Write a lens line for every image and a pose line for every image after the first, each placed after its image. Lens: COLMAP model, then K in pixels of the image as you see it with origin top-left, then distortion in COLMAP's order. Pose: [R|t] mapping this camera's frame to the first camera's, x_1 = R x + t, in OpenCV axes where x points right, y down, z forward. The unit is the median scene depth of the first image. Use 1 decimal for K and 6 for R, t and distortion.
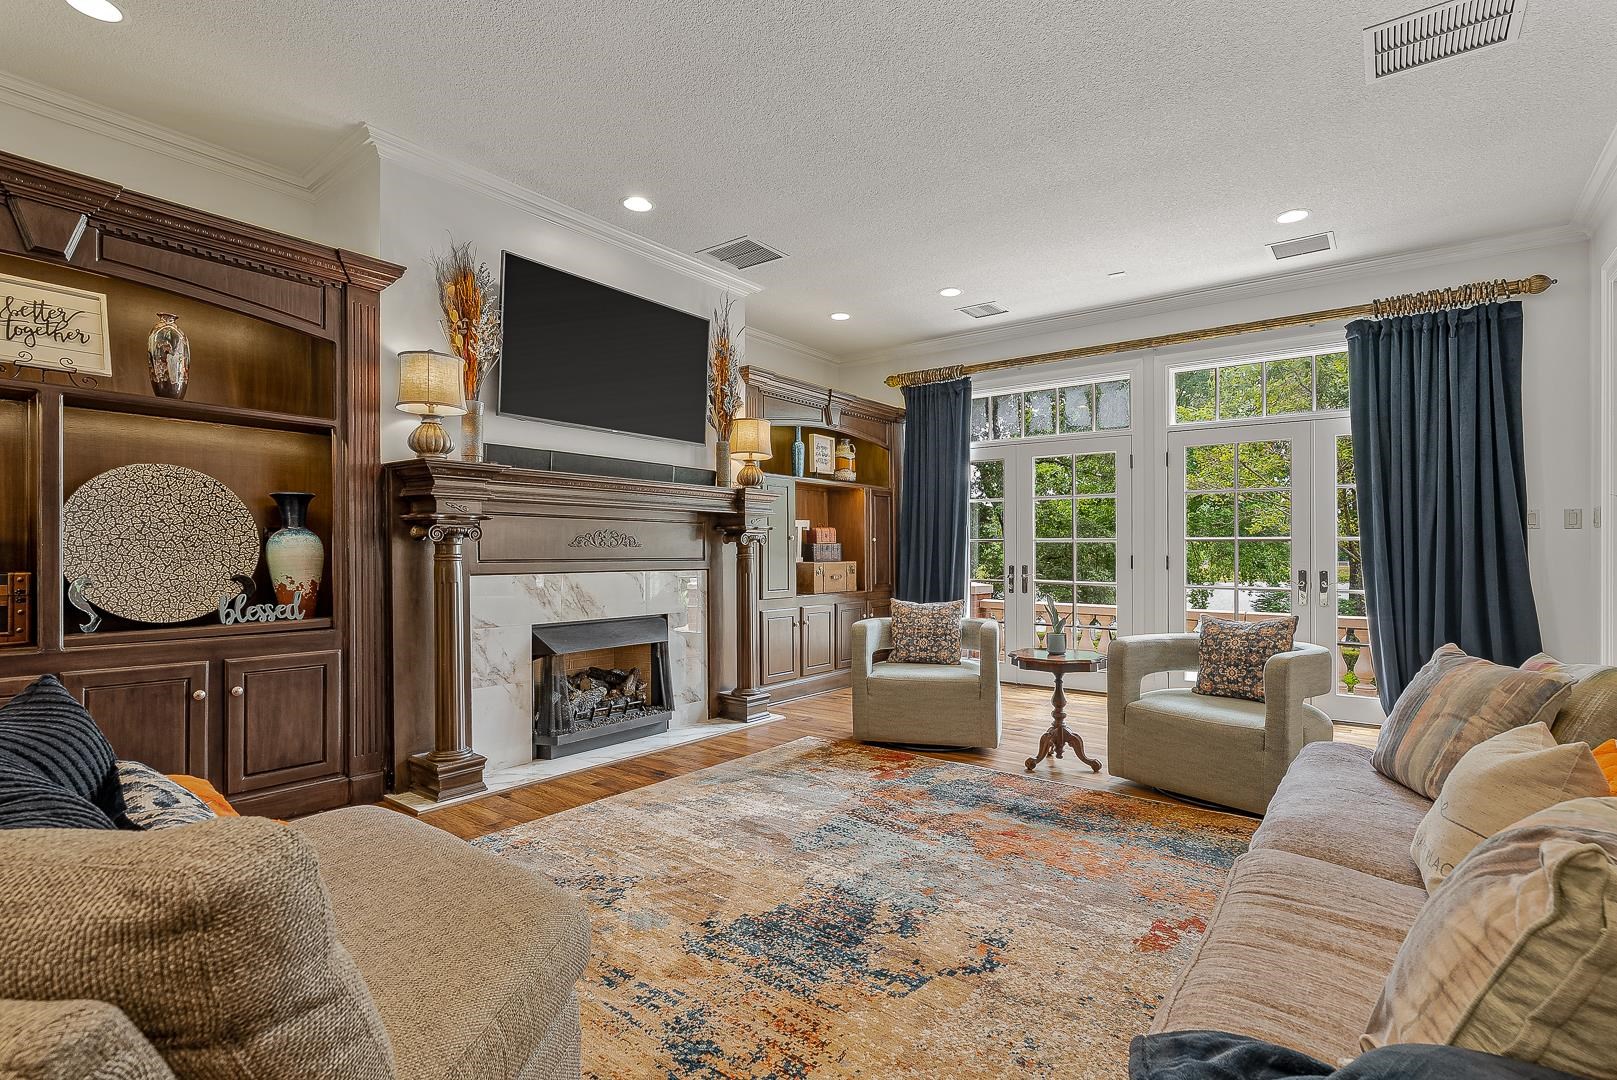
lens RADIAL K [[763.7, 0, 809.5], [0, 763.7, 552.1], [0, 0, 1]] dist [-0.000222, 0.000182]
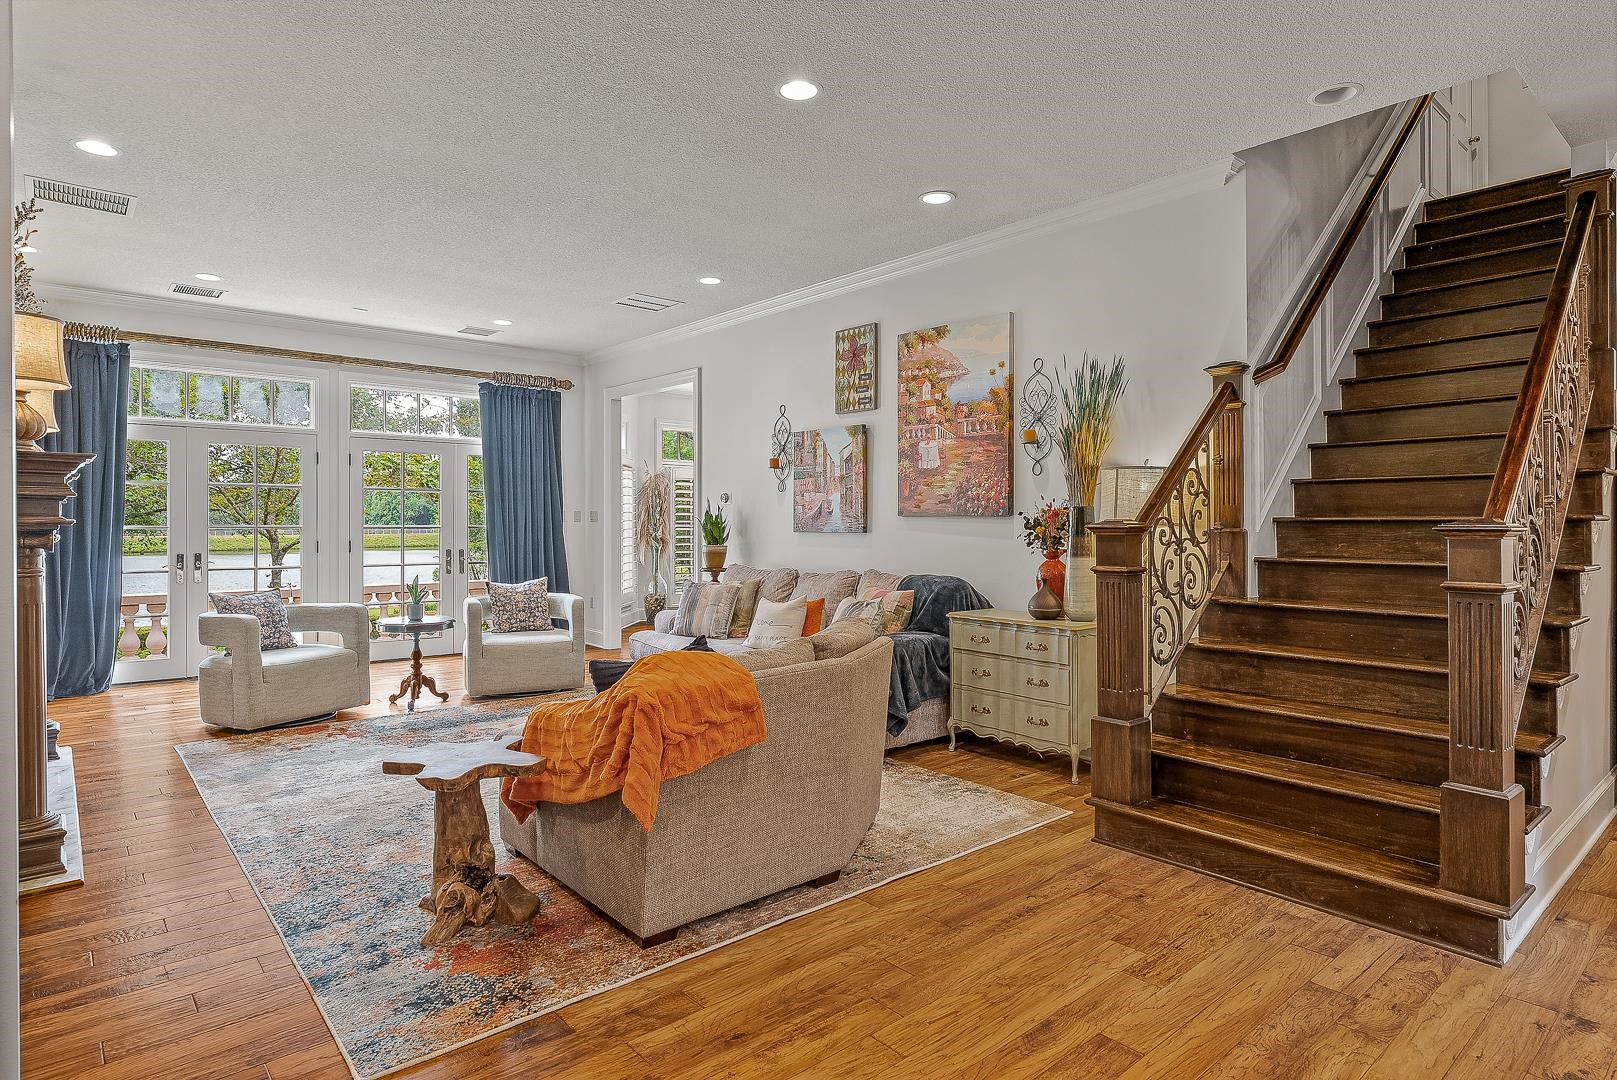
lens RADIAL K [[896.6, 0, 806.3], [0, 896.6, 515.7], [0, 0, 1]] dist [-0.000864, -0.000150]
pose [[0.210751, 0.002637, 0.977536, -0.884489], [-0.000383, 0.999997, -0.002615, -0.036251], [-0.977540, 0.000177, 0.210751, 0.011219]]
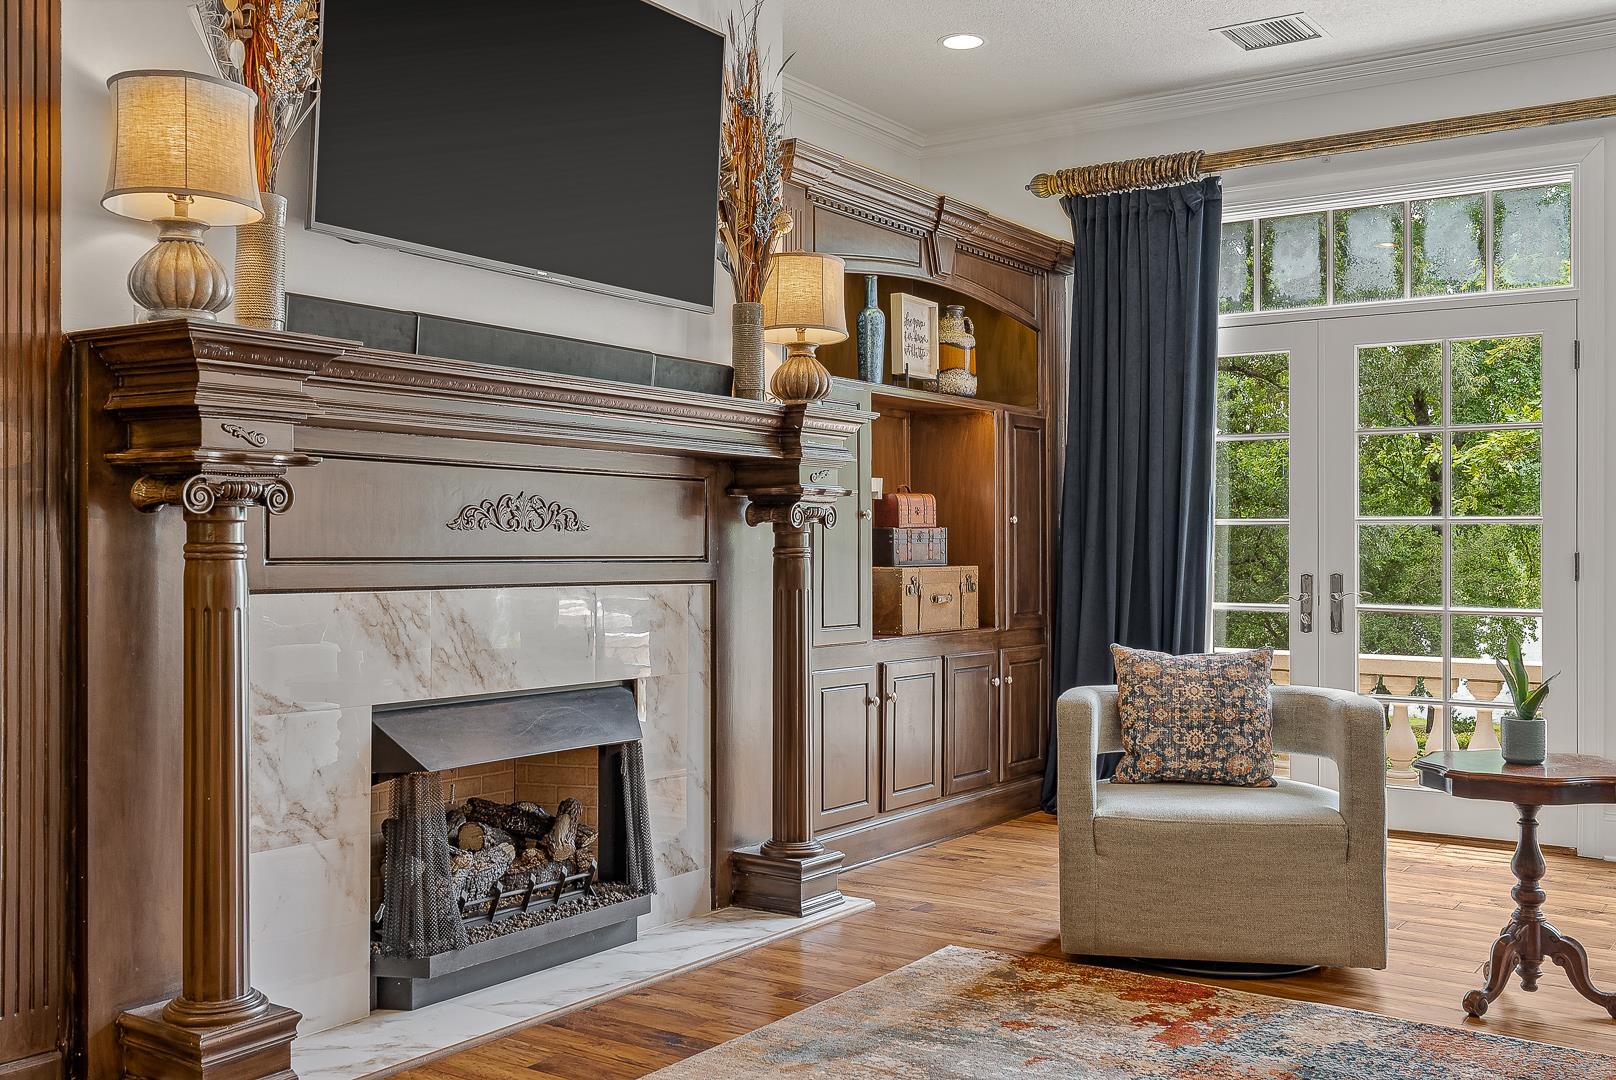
lens RADIAL K [[1550.9, 0, 808.0], [0, 1550.9, 540.0], [0, 0, 1]] dist [0.006780, 0.012487]
pose [[0.998504, 0.000708, 0.054666, -0.133480], [-0.000296, 0.999971, -0.007546, 0.005082], [-0.054669, 0.007519, 0.998476, 0.072955]]
